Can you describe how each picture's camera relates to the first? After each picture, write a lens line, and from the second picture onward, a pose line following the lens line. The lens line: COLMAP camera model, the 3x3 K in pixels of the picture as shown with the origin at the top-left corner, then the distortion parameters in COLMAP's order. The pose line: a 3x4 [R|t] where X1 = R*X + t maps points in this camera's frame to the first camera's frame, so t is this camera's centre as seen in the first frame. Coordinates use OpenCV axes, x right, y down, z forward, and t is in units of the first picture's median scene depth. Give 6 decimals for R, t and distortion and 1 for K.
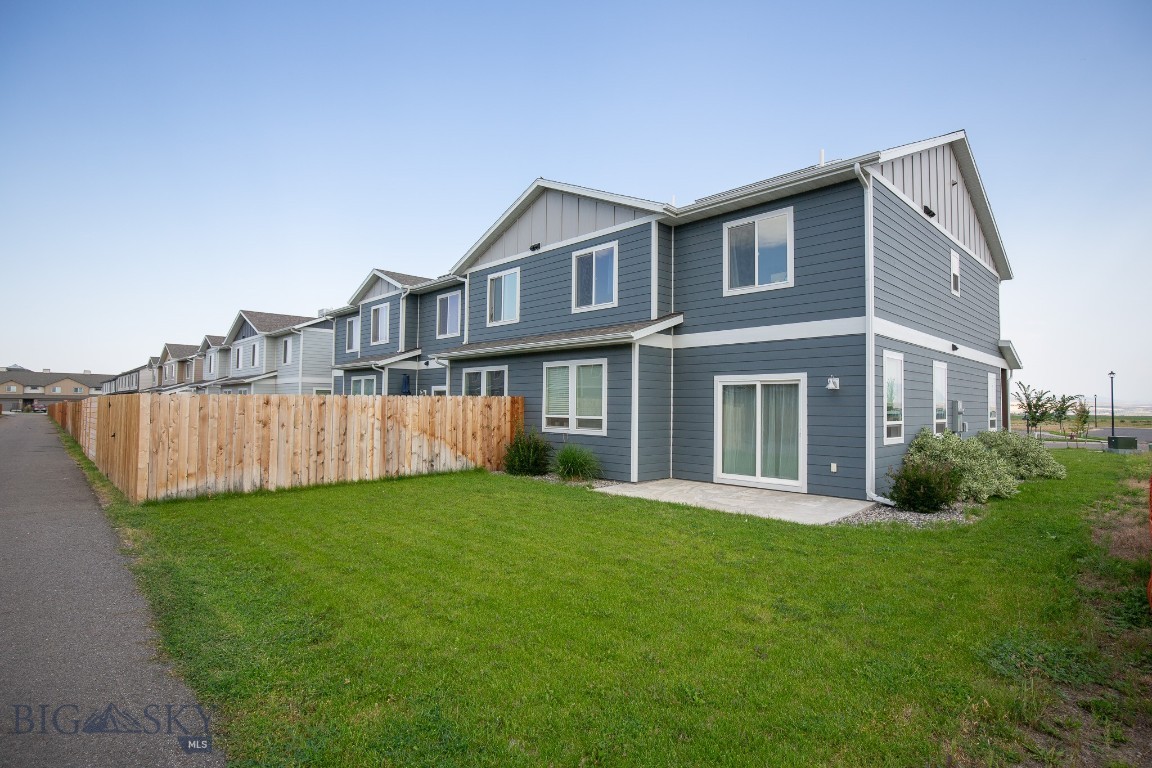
lens RADIAL K [[600.1, 0, 572.6], [0, 600.1, 386.4], [0, 0, 1]] dist [-0.012078, -0.000379]
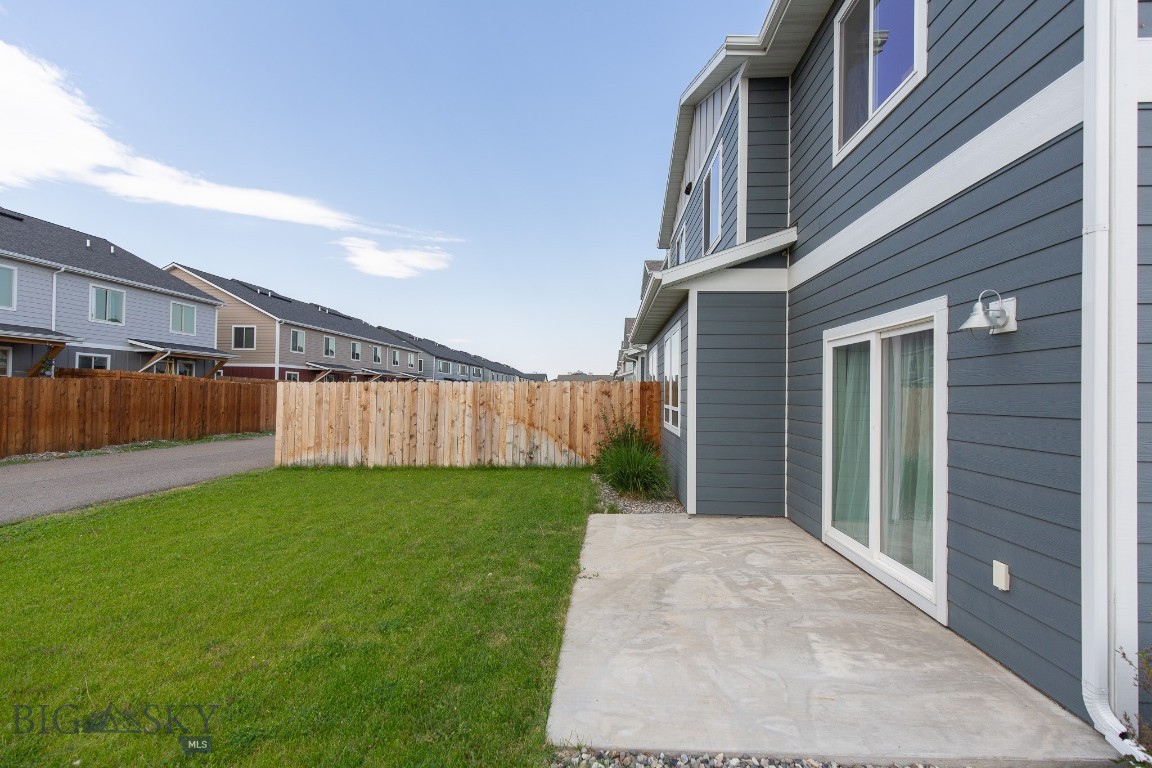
lens RADIAL K [[521.2, 0, 576.7], [0, 521.2, 383.1], [0, 0, 1]] dist [0.010457, -0.001628]
pose [[0.670845, -0.017212, -0.741398, 0.426638], [0.020059, 0.999786, -0.005061, 0.024785], [0.741326, -0.011476, 0.671047, 0.552668]]
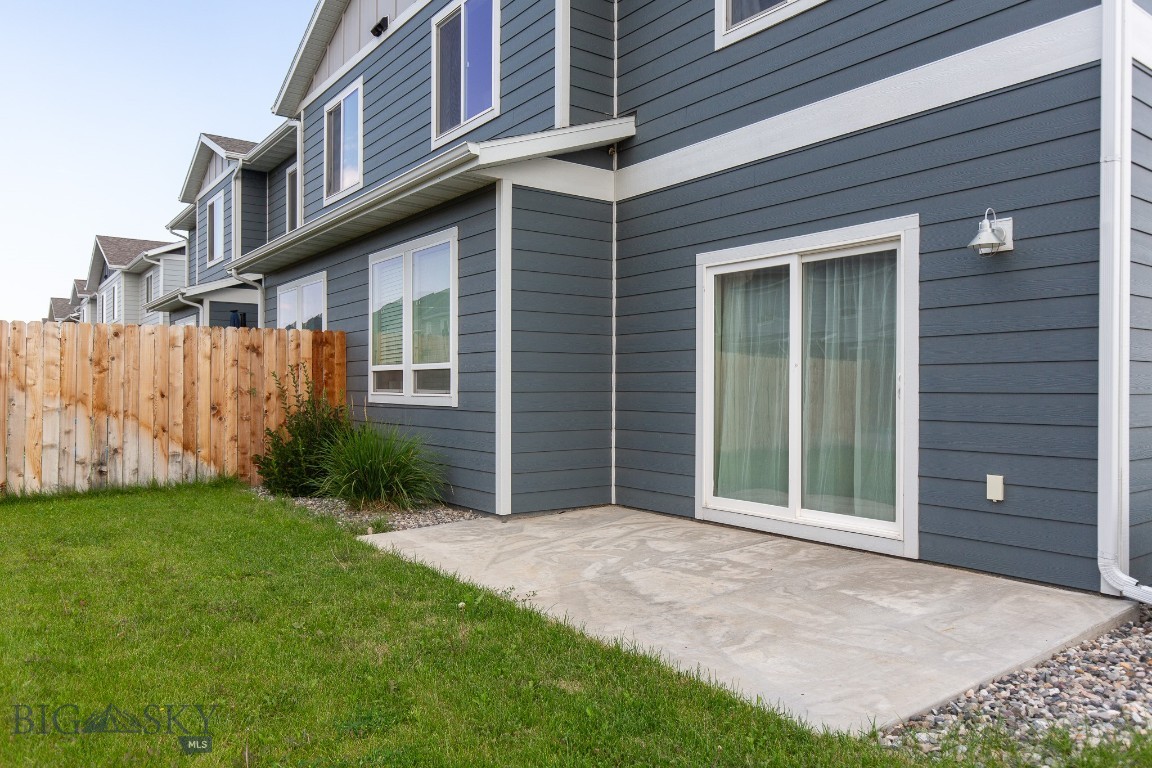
lens RADIAL K [[815.8, 0, 572.6], [0, 815.8, 389.2], [0, 0, 1]] dist [-0.002041, 0.015415]
pose [[0.990635, -0.009108, -0.136232, 0.229112], [0.013535, 0.999409, 0.031604, 0.054780], [0.135864, -0.033152, 0.990173, 0.448203]]
